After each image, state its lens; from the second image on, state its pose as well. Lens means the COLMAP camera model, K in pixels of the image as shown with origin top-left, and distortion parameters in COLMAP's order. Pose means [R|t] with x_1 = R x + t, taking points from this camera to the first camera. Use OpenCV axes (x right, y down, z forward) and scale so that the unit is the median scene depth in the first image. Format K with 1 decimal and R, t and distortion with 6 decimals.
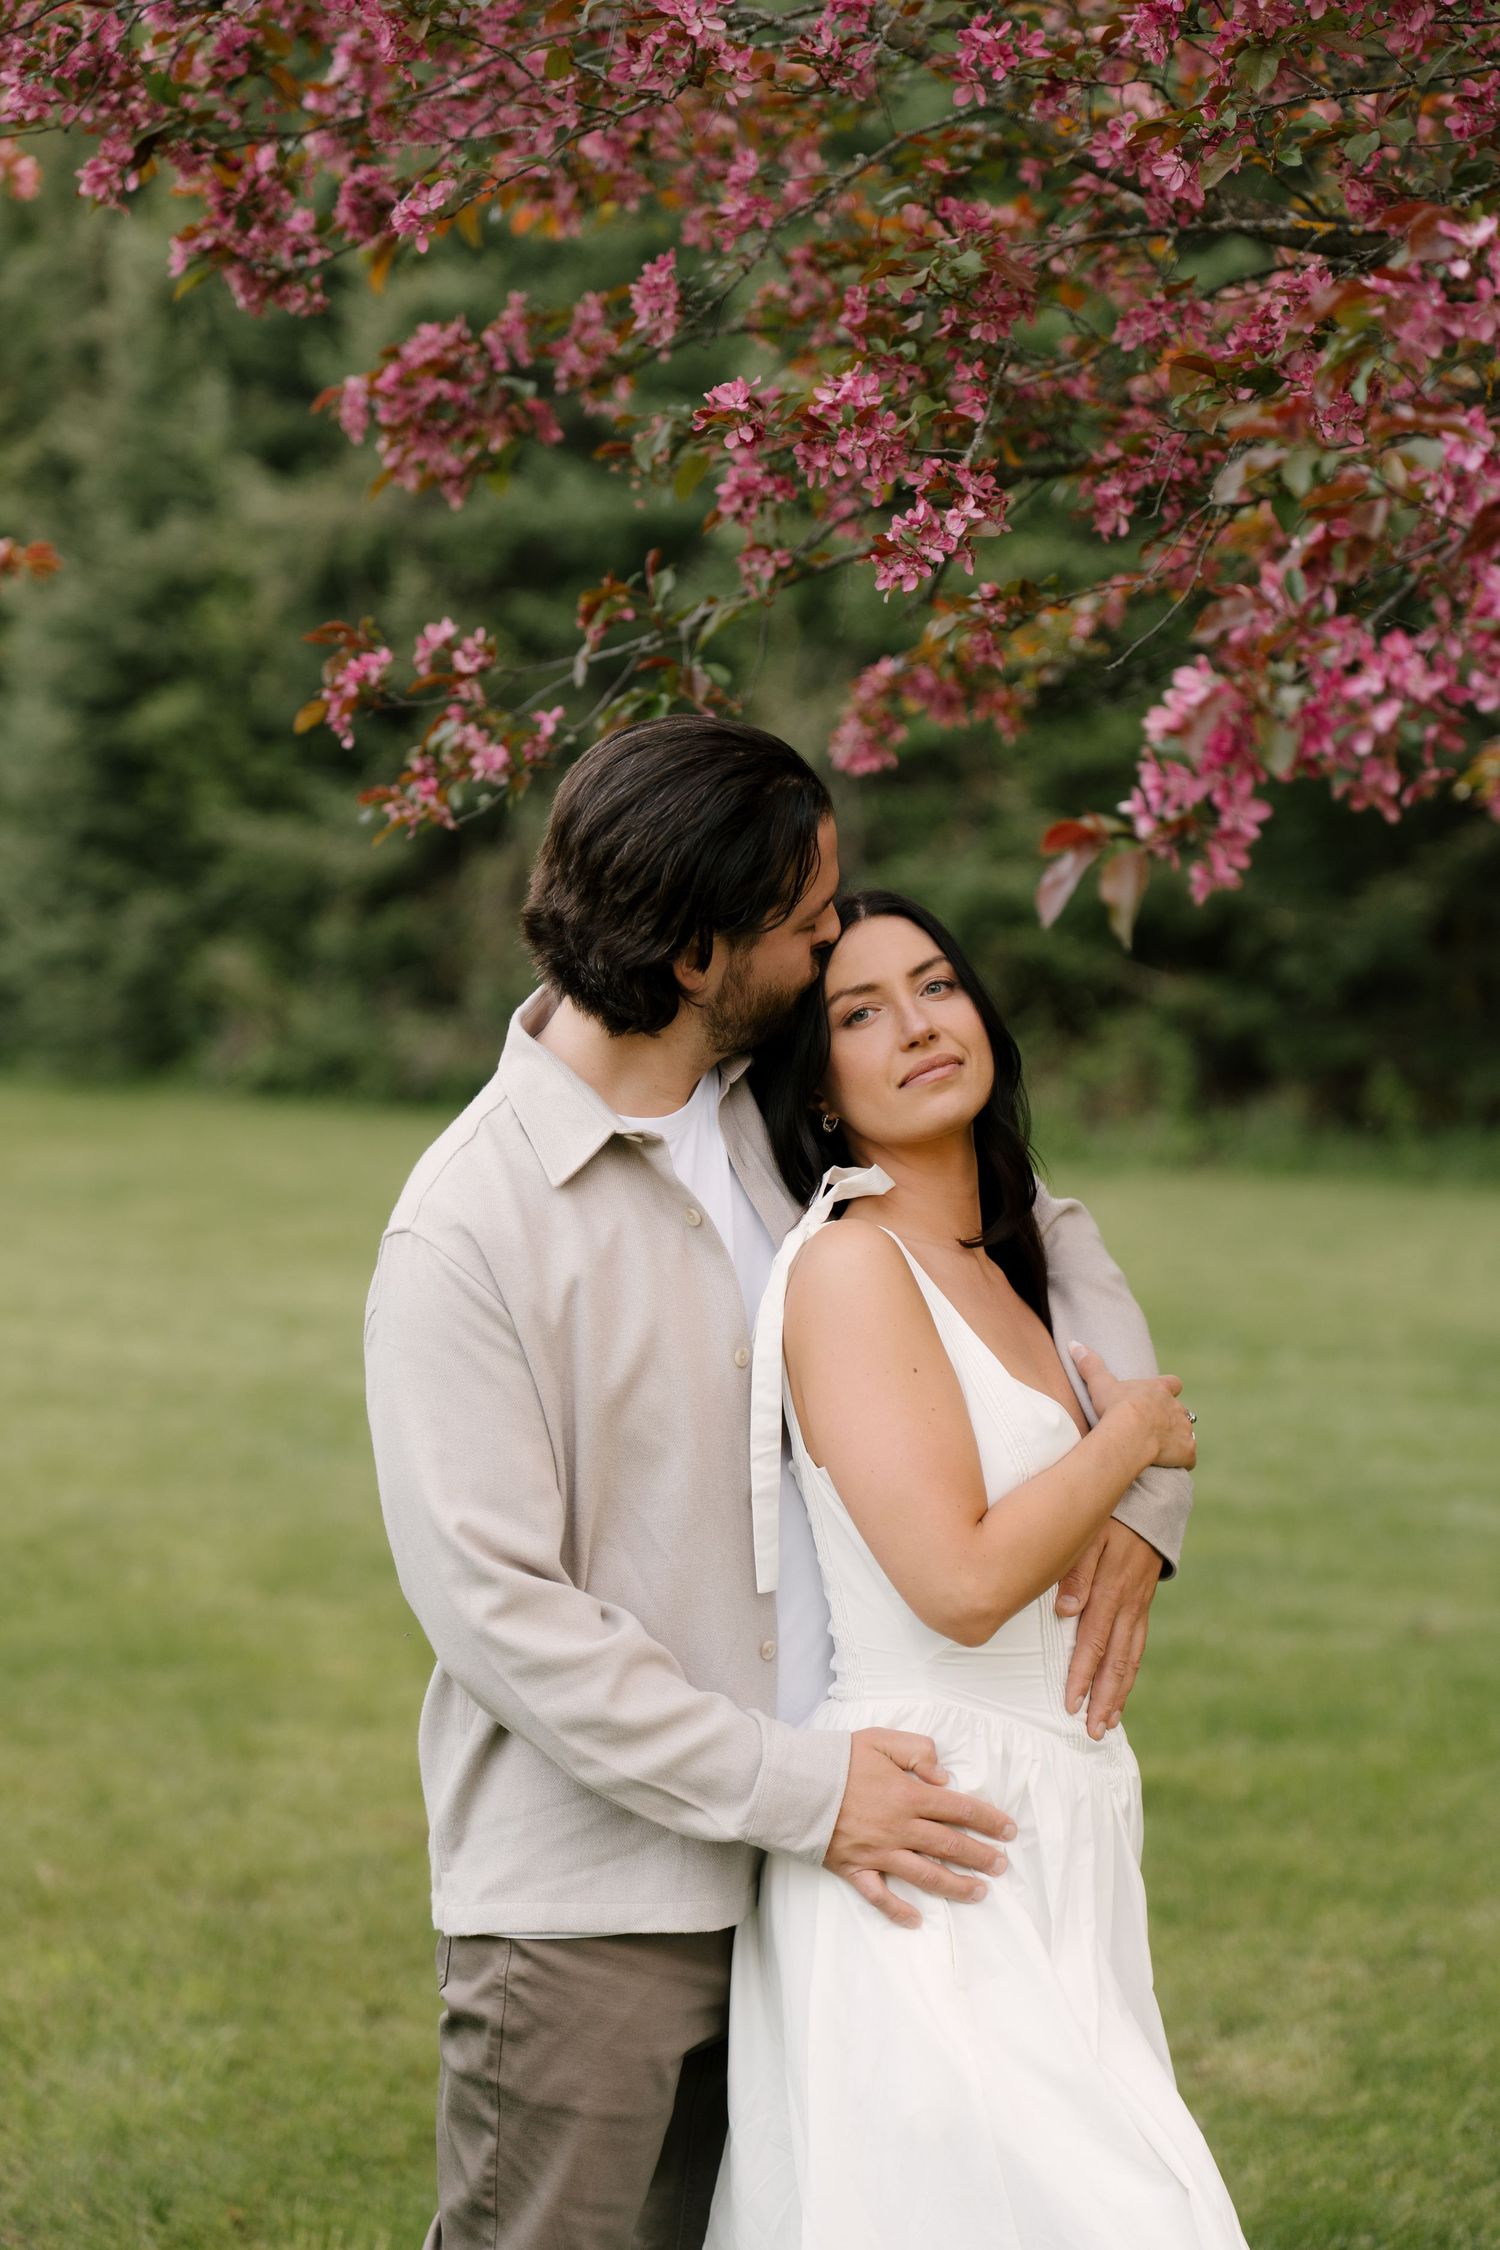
lens RADIAL K [[4266.1, 0, 748.8], [0, 4266.1, 1121.2], [0, 0, 1]] dist [-0.002133, 0.000000]
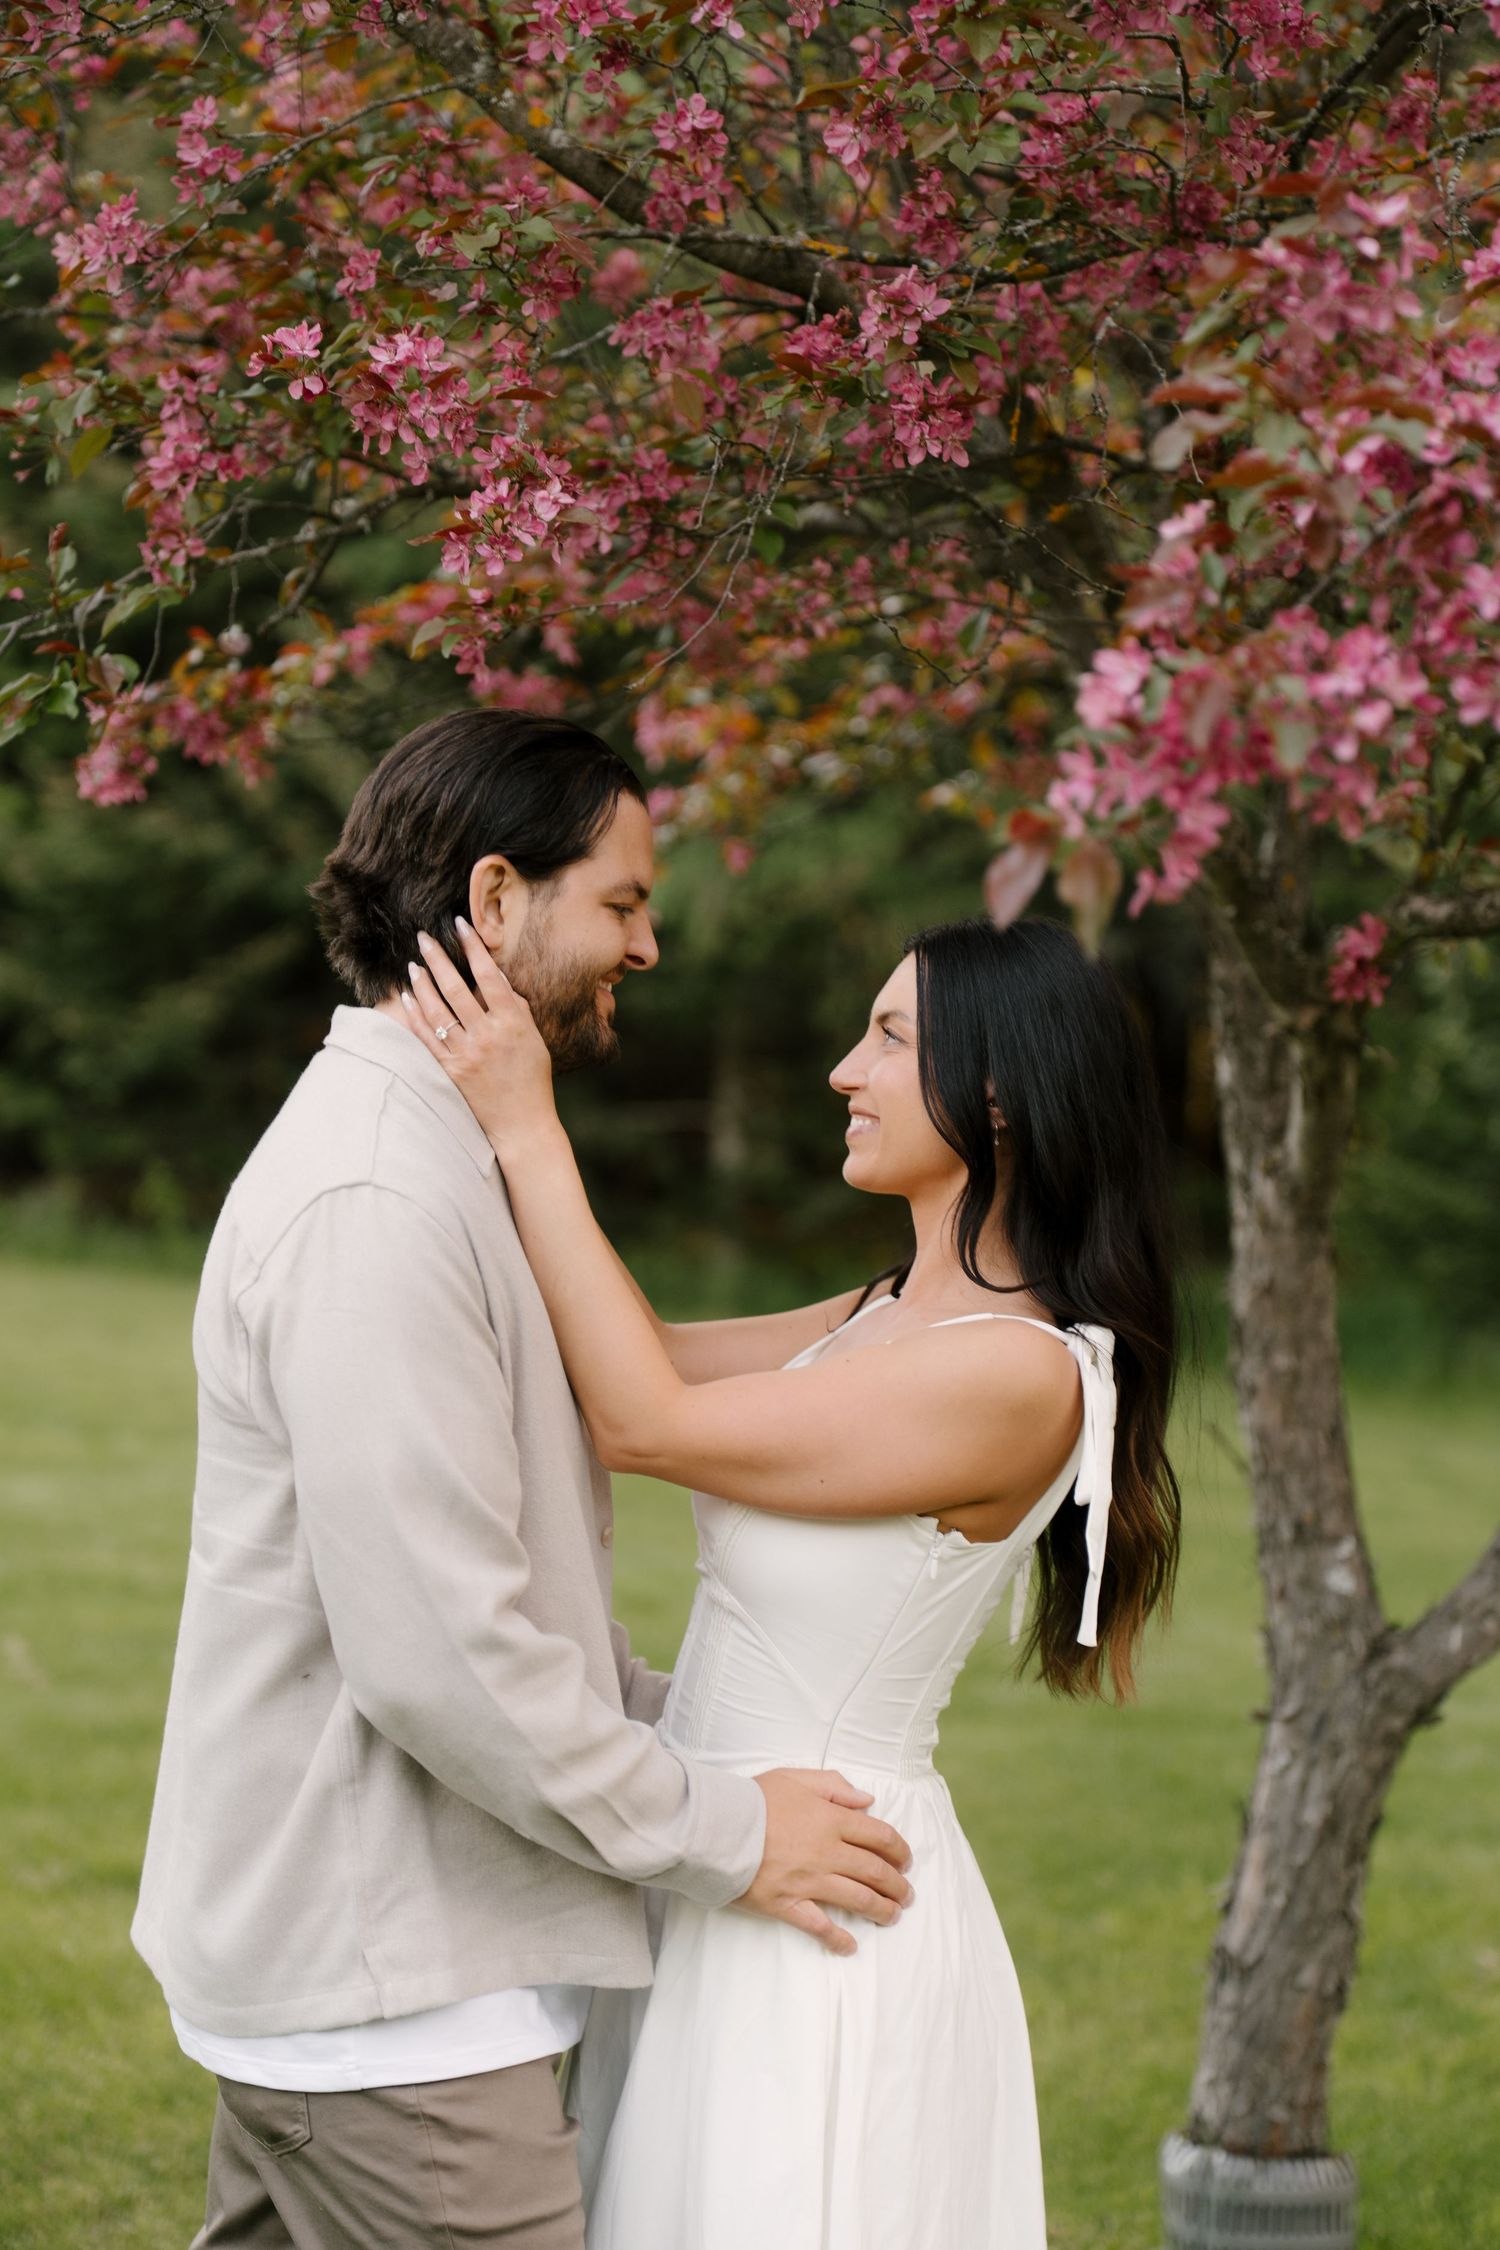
lens RADIAL K [[4005.2, 0, 751.2], [0, 4005.2, 1131.0], [0, 0, 1]] dist [0.001458, 0.000000]
pose [[0.951475, 0.055931, 0.302601, -0.158142], [-0.049172, 0.998342, -0.029916, 0.016076], [-0.303772, 0.013585, 0.952648, 0.171755]]
